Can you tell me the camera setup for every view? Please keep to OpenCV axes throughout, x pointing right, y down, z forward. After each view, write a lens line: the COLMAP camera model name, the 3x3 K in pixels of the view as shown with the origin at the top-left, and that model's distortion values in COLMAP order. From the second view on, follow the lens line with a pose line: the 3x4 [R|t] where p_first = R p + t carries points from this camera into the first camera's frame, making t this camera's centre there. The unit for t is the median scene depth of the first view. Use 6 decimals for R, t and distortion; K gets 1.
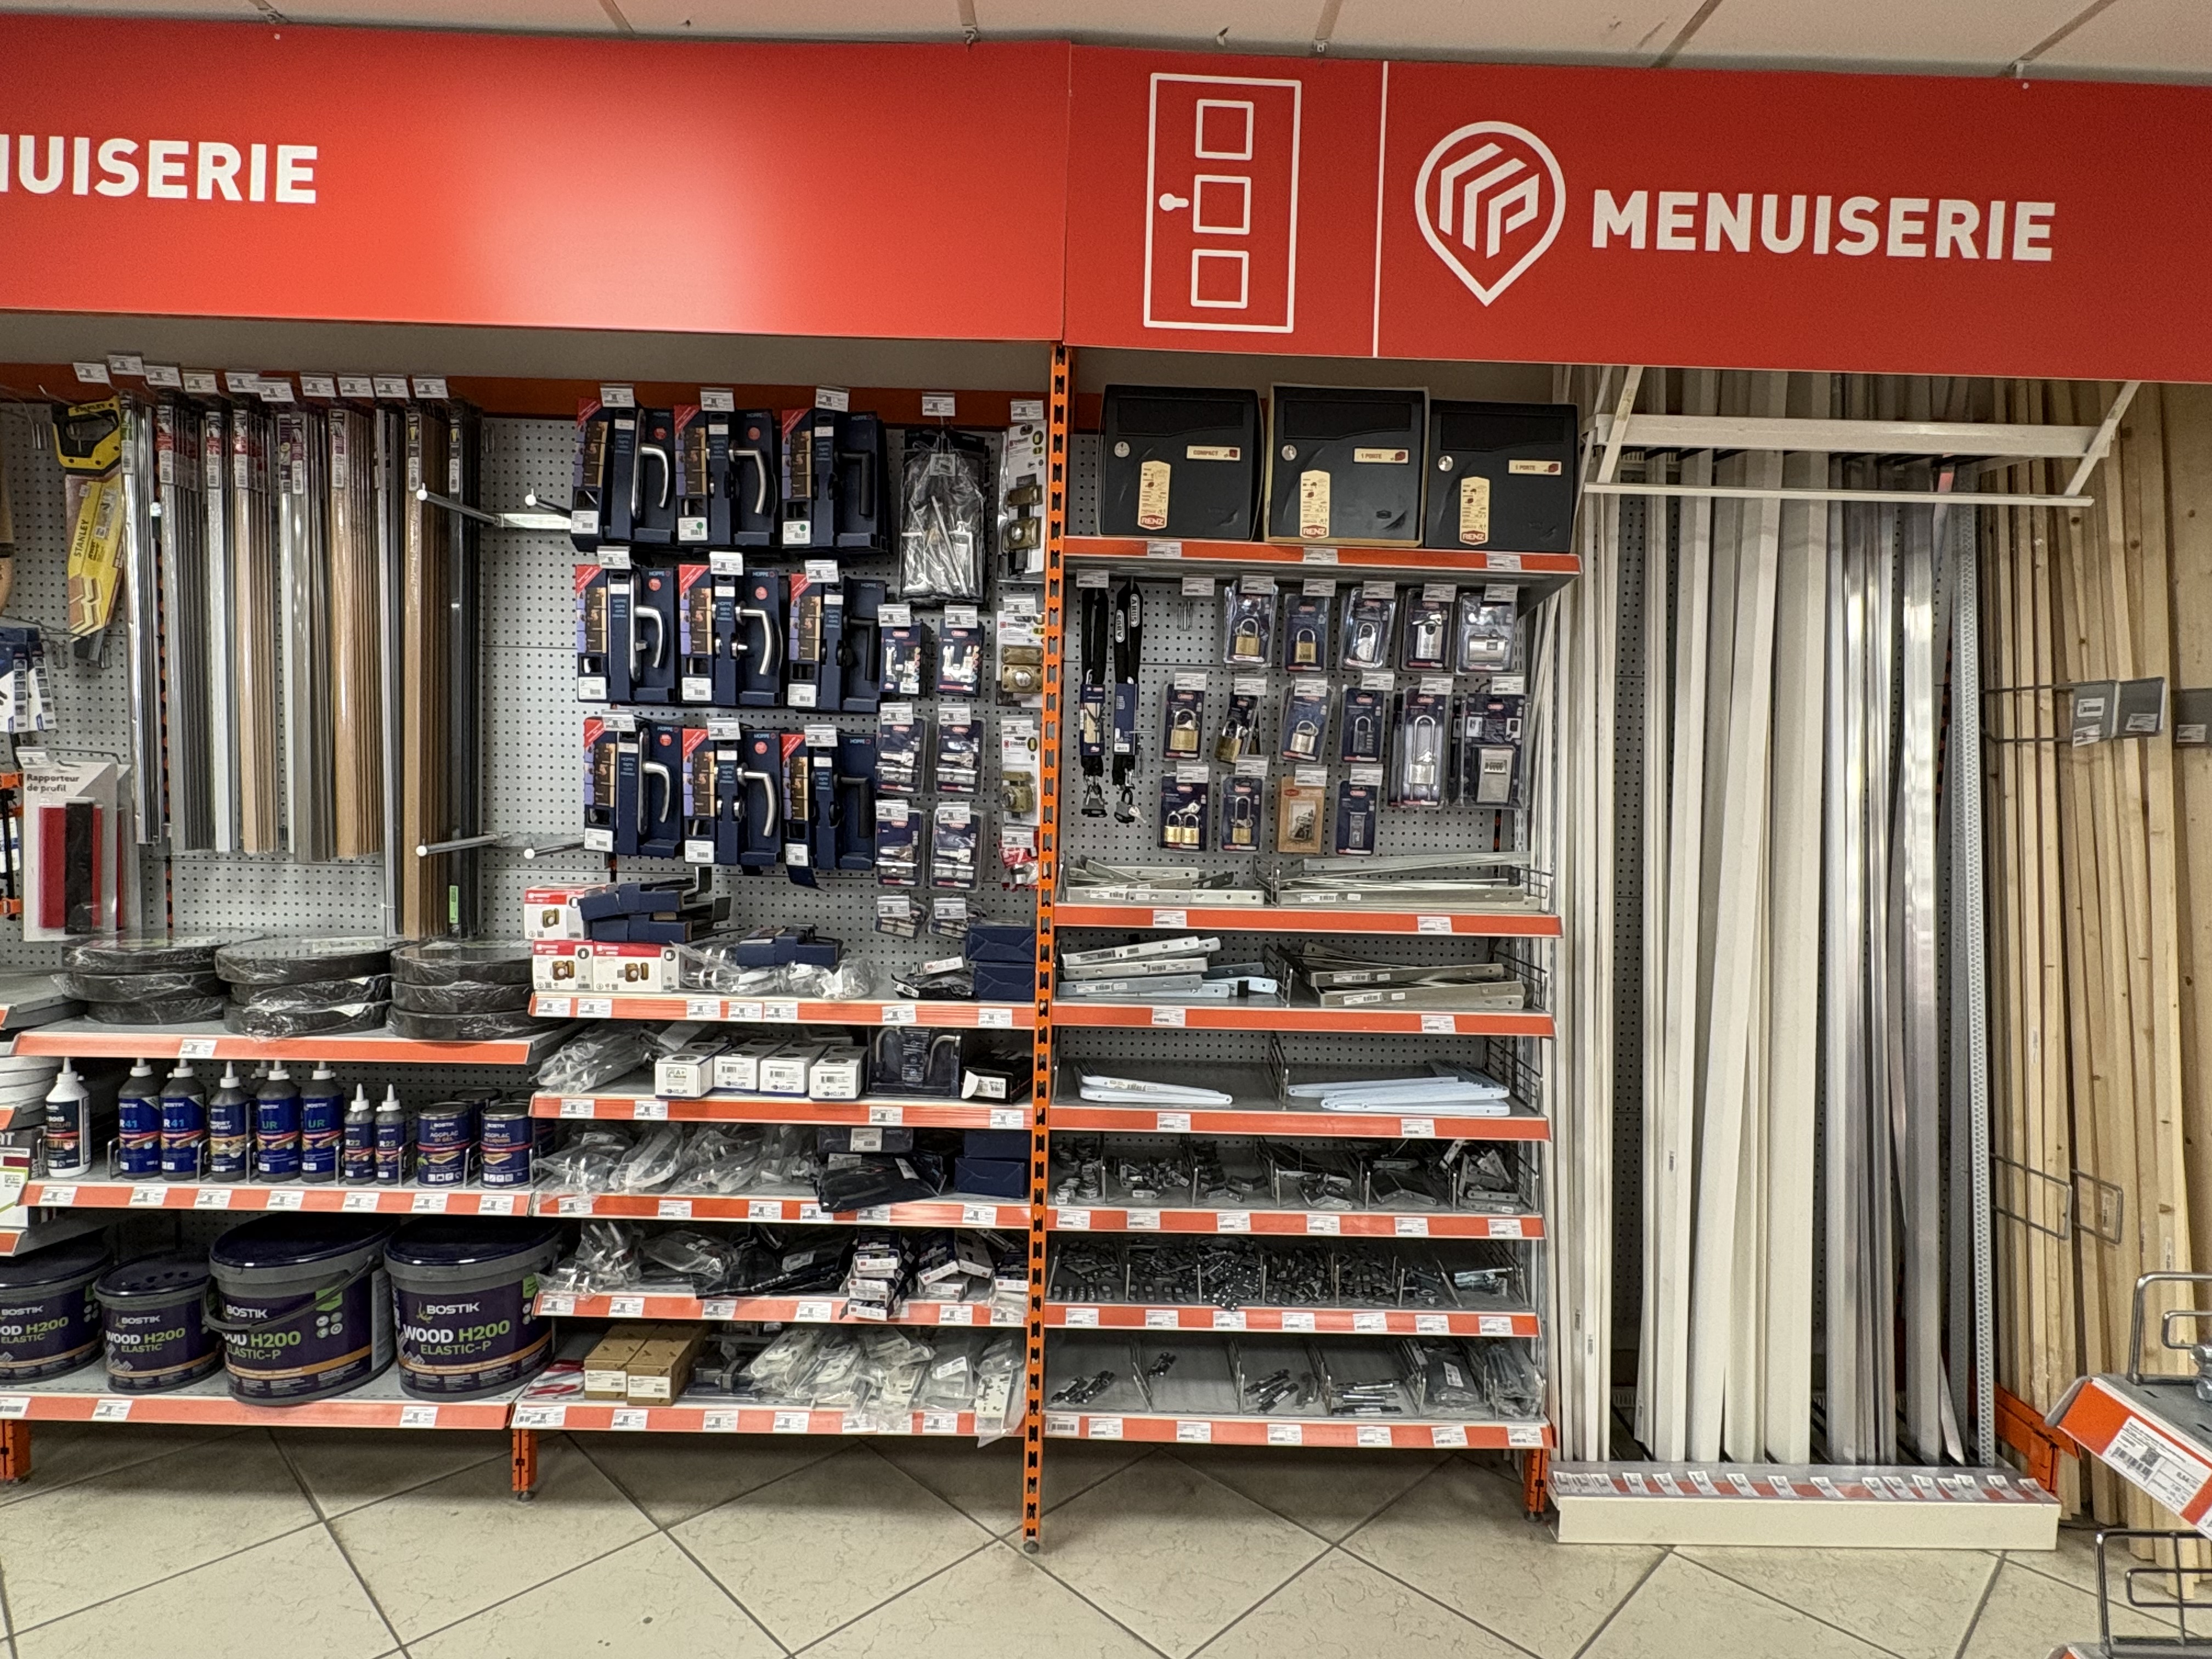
lens RADIAL K [[1273.0, 0, 1106.8], [0, 1273.0, 824.4], [0, 0, 1]] dist [-0.003542, 0.002191]
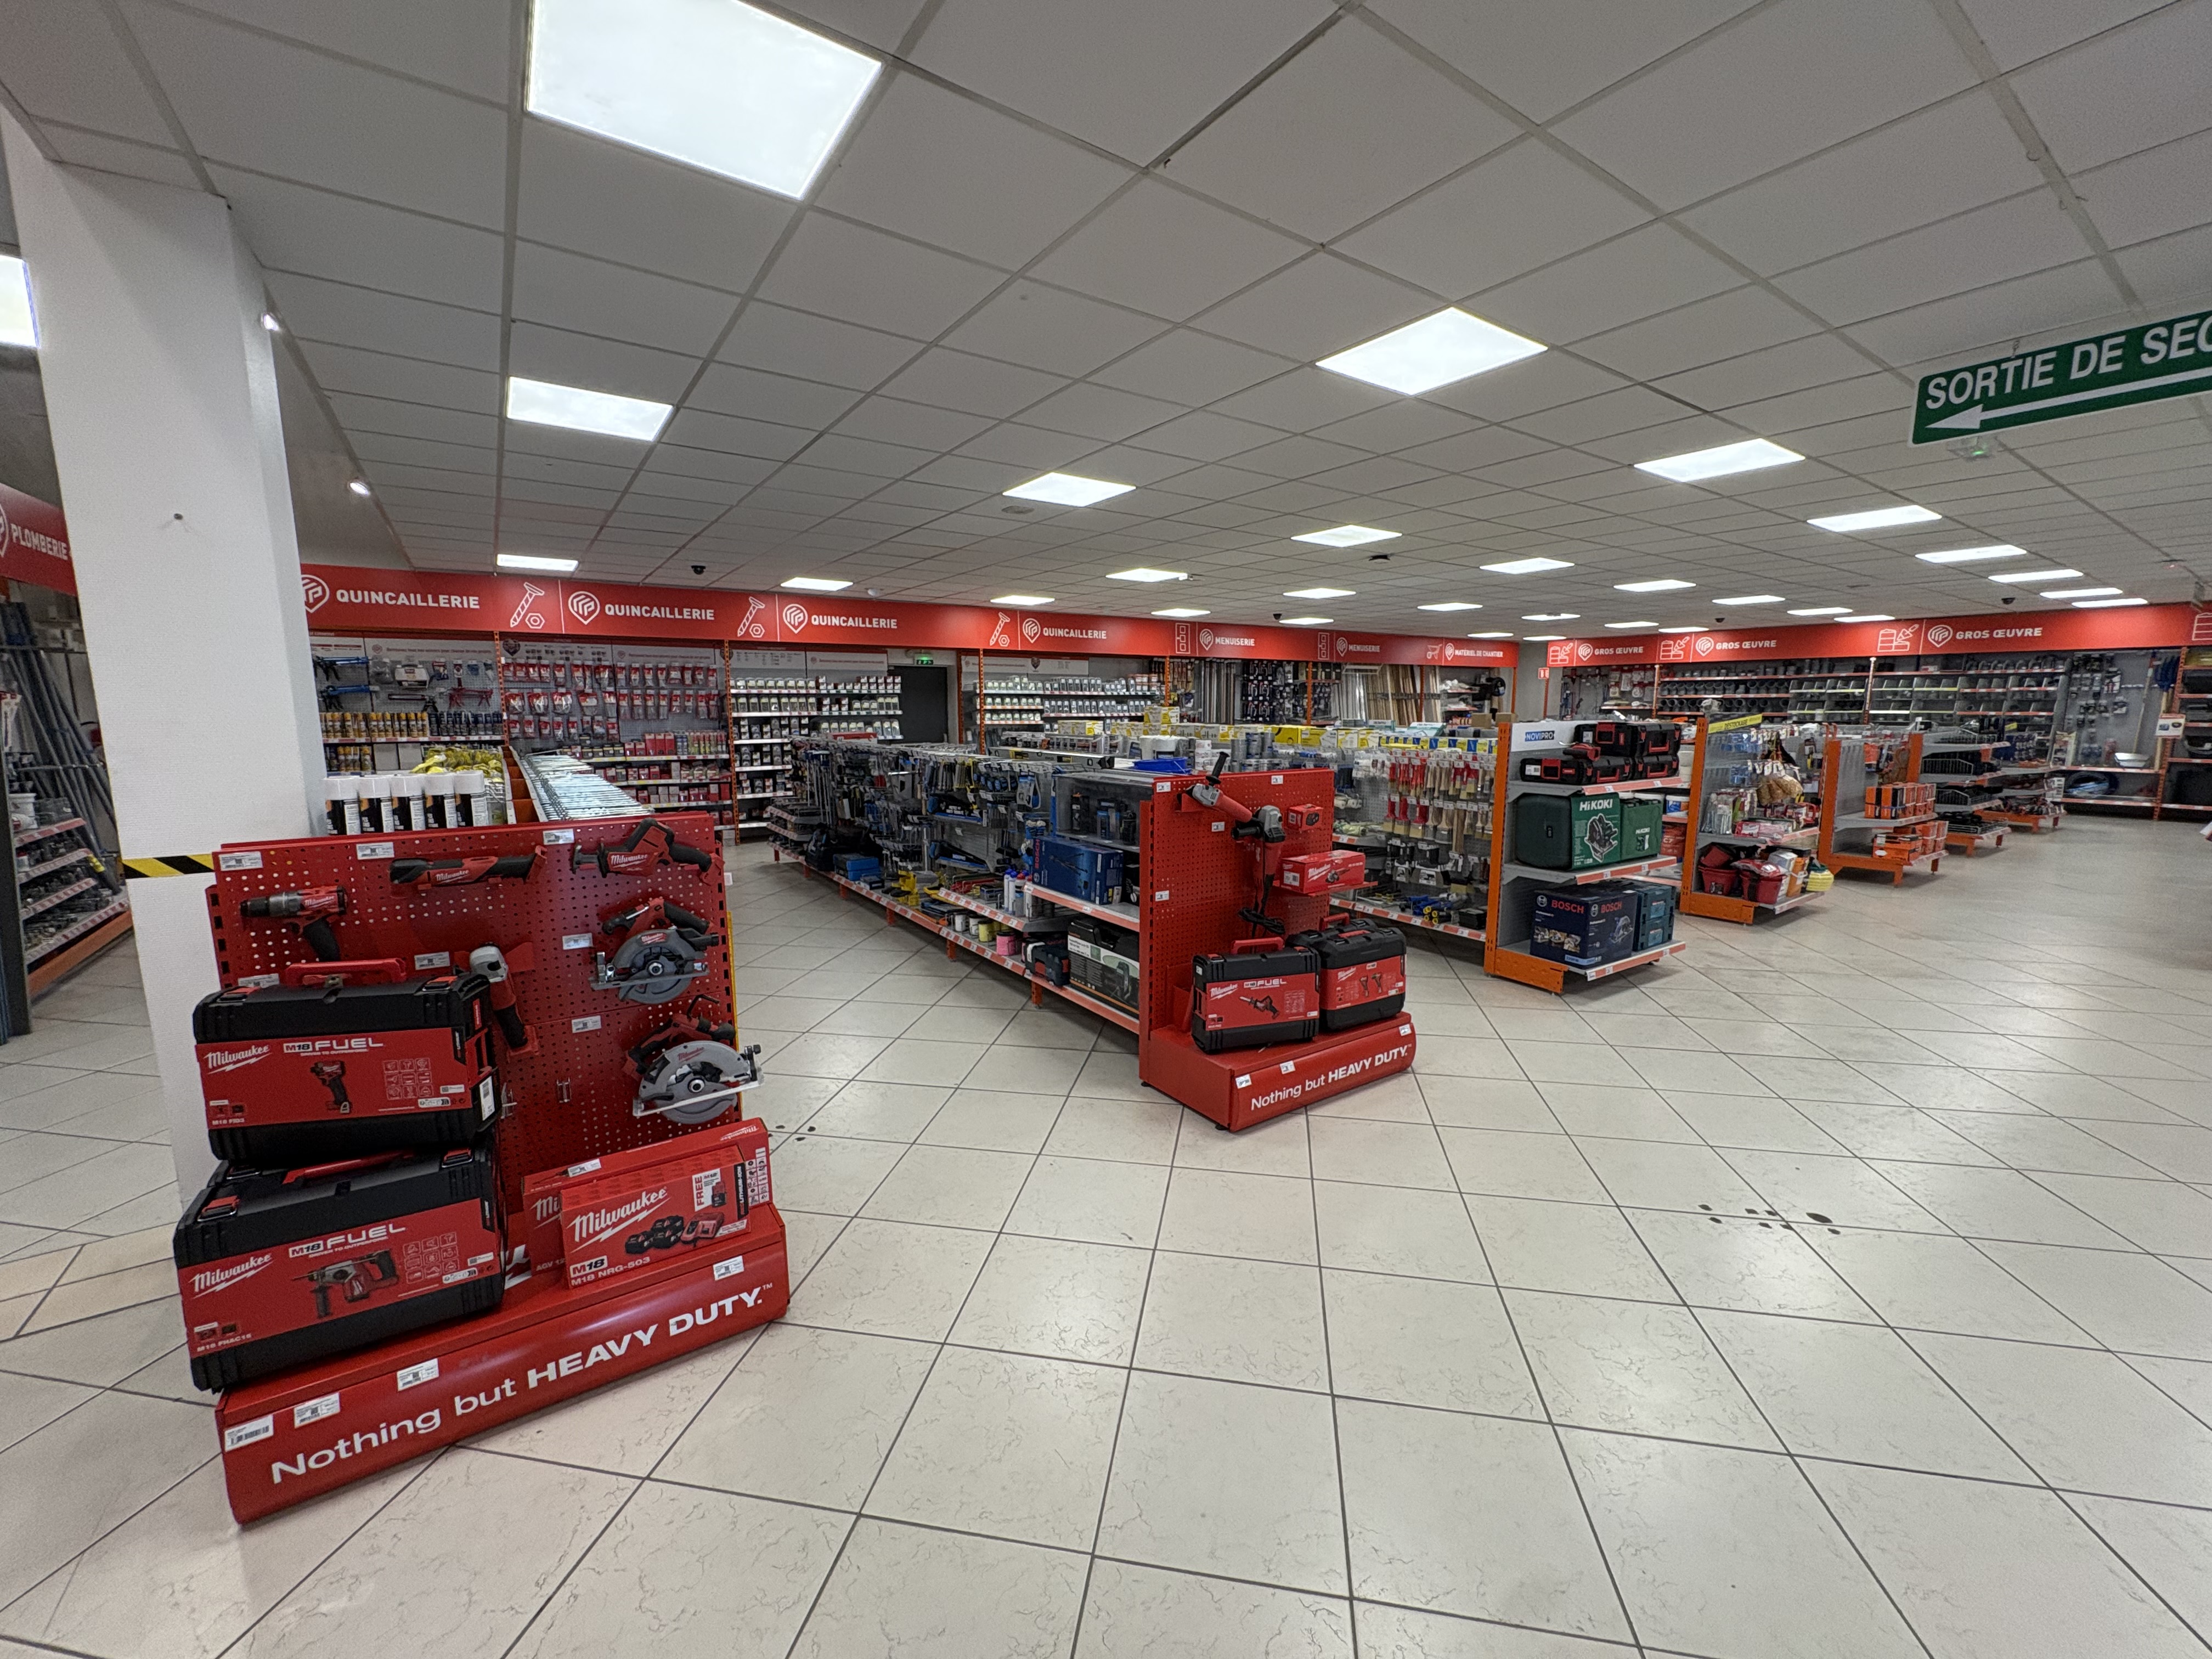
lens RADIAL K [[881.4, 0, 1107.2], [0, 881.4, 832.0], [0, 0, 1]] dist [-0.001253, 0.000637]
pose [[0.825683, -0.111420, 0.553022, -4.251525], [0.066072, 0.992655, 0.101348, 0.099686], [-0.560252, -0.047143, 0.826980, -3.044545]]
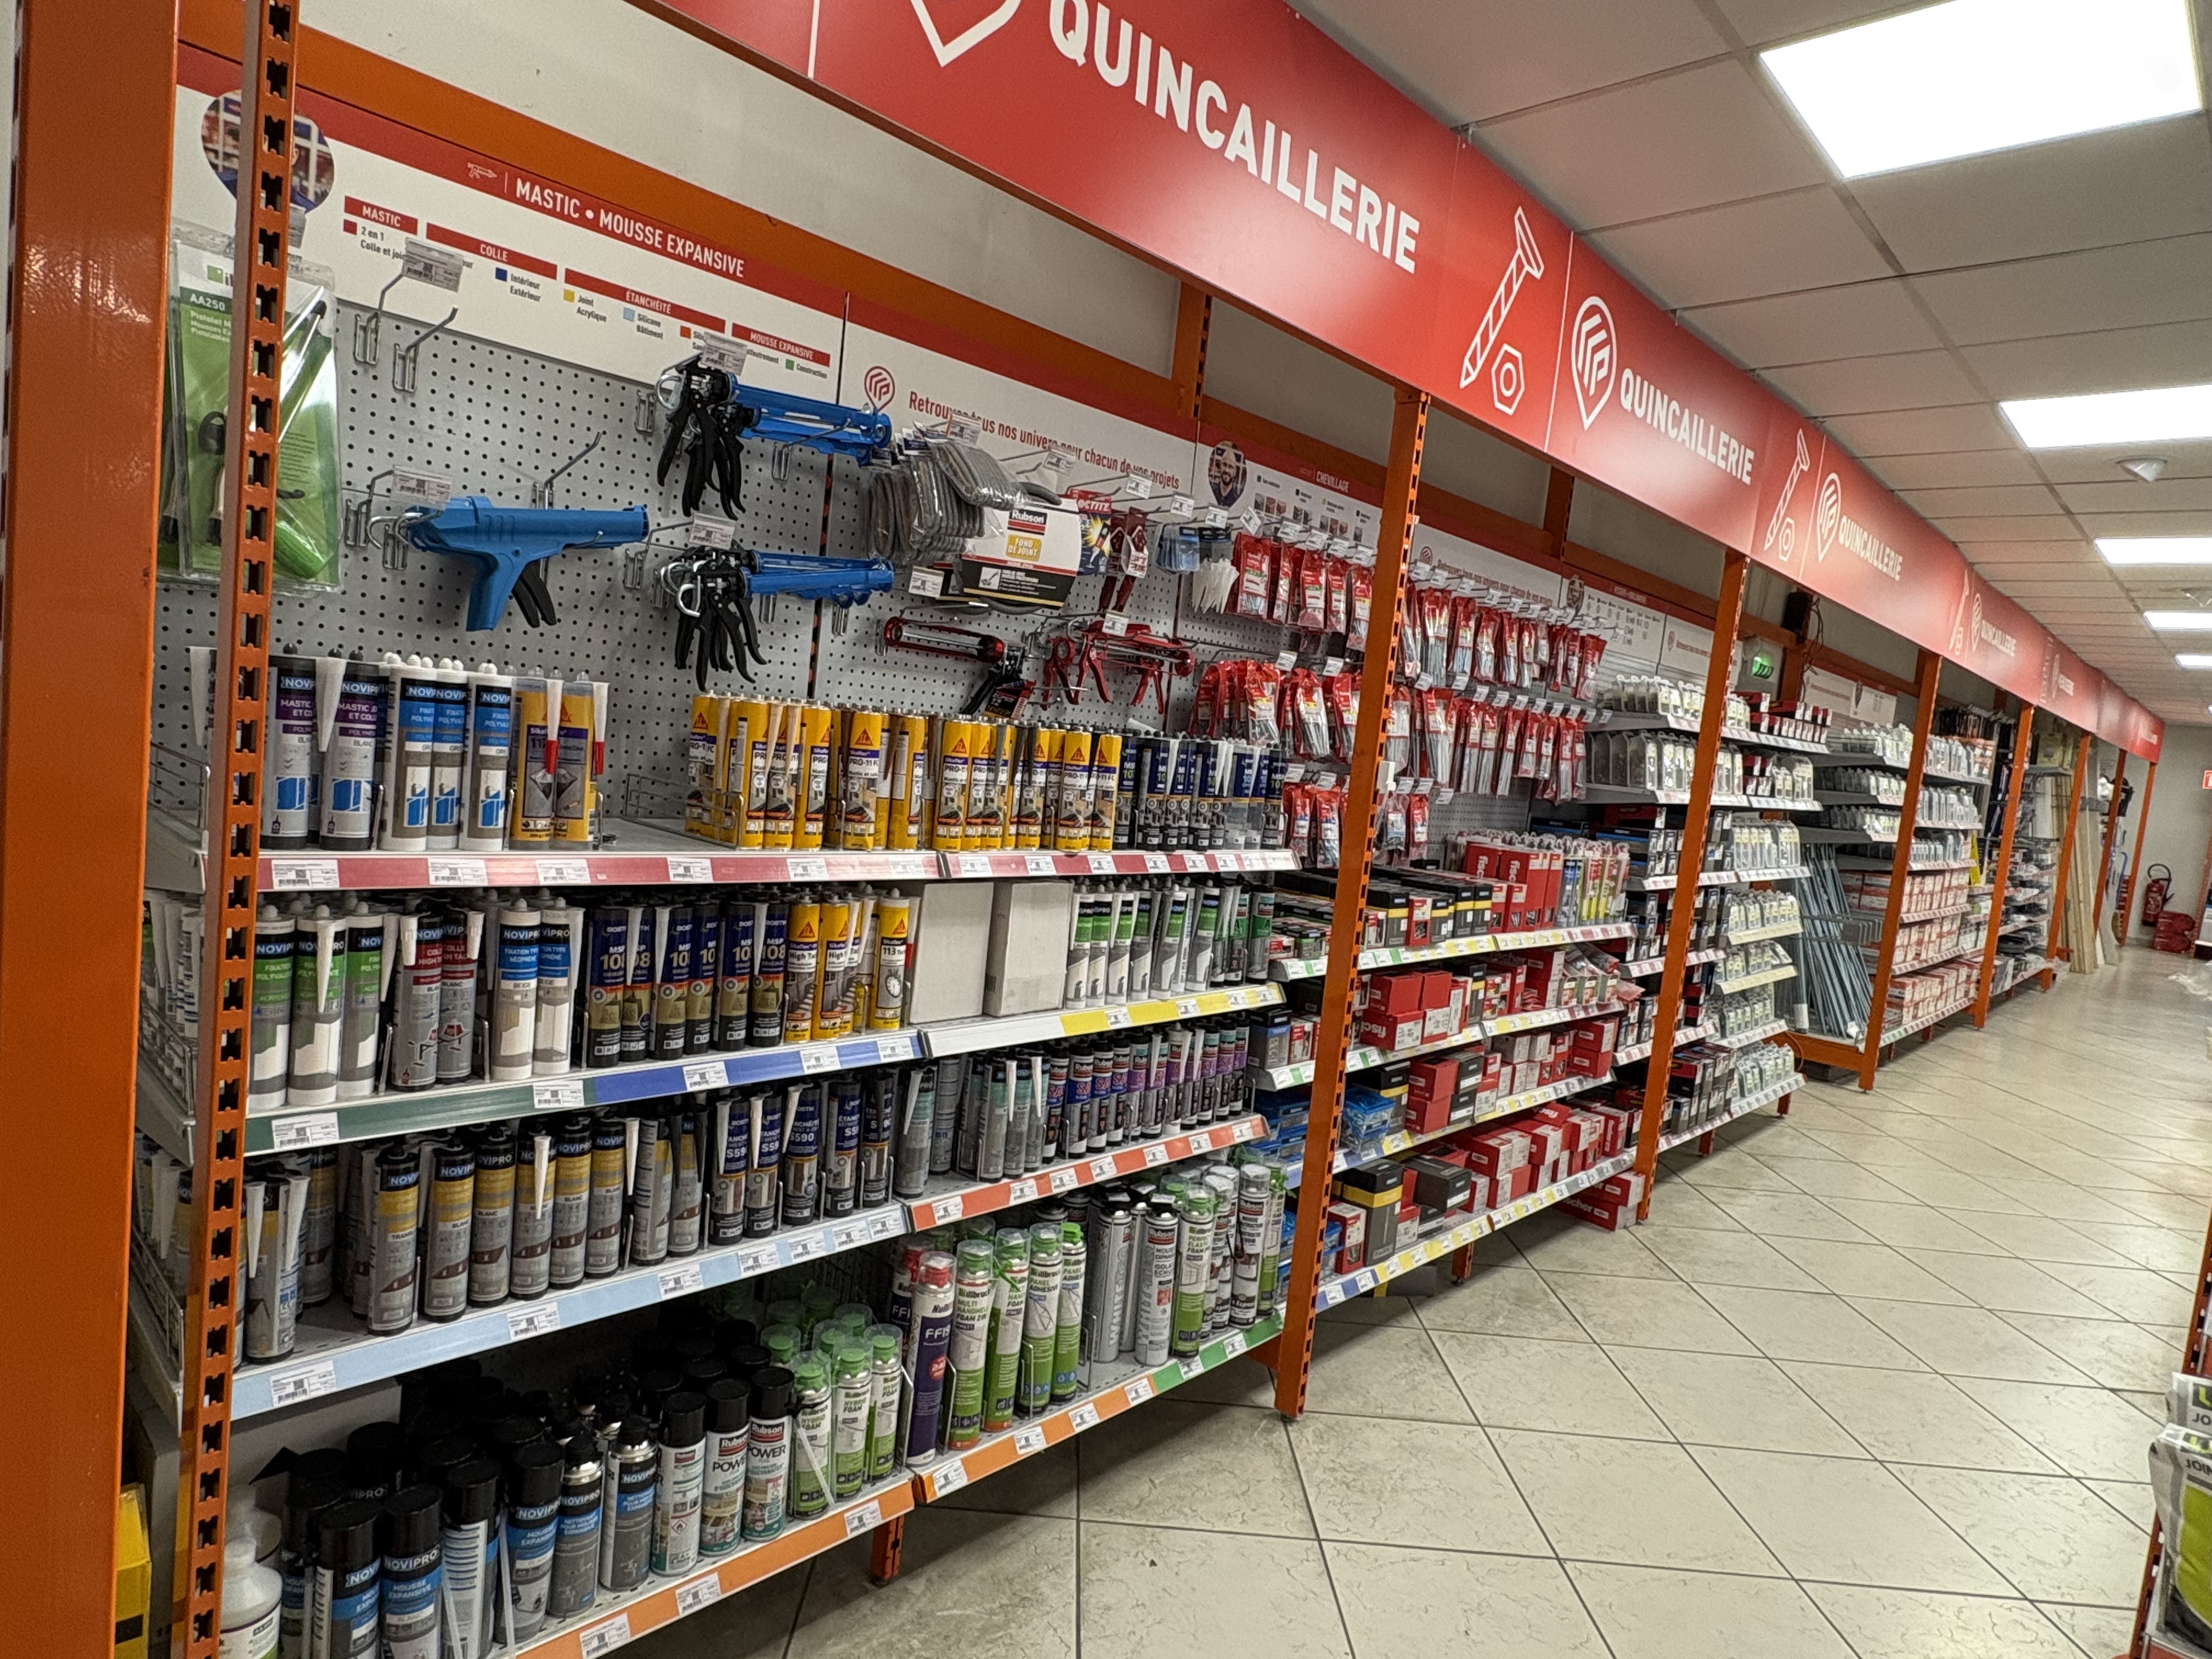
lens RADIAL K [[1273.0, 0, 1115.0], [0, 1273.0, 832.5], [0, 0, 1]] dist [-0.003542, 0.002191]
pose [[0.698341, -0.022037, 0.715426, -5.117914], [-0.034975, 0.997281, 0.064859, -0.150026], [-0.714910, -0.070315, 0.695672, 0.249318]]
